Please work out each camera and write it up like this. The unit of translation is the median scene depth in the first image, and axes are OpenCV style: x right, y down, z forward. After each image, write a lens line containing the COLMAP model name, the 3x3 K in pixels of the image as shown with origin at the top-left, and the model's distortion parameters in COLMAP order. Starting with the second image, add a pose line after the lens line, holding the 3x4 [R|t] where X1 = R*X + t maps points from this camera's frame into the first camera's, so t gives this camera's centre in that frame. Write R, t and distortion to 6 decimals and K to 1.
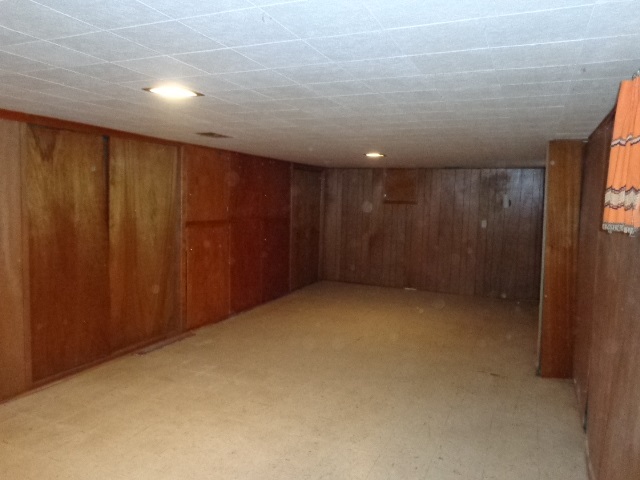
lens RADIAL K [[480.9, 0, 319.2], [0, 480.9, 239.6], [0, 0, 1]] dist [-0.001945, 0.000282]
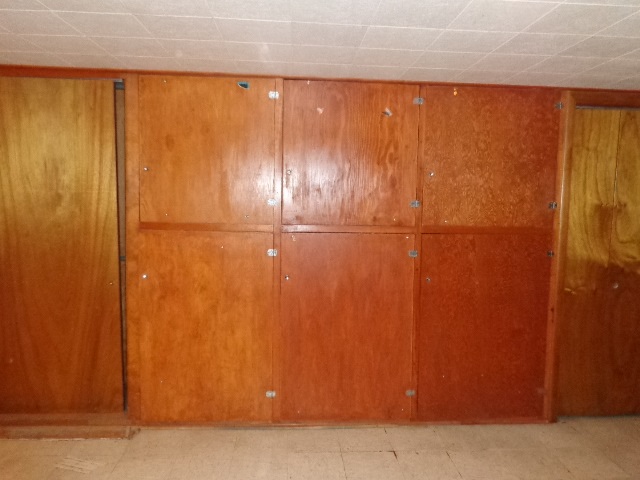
lens RADIAL K [[480.9, 0, 320.4], [0, 480.9, 237.7], [0, 0, 1]] dist [-0.001945, 0.000282]
pose [[0.466476, 0.099568, -0.878912, 0.275529], [-0.093703, 0.993616, 0.062830, -0.070749], [0.879557, 0.053048, 0.472828, 0.921672]]
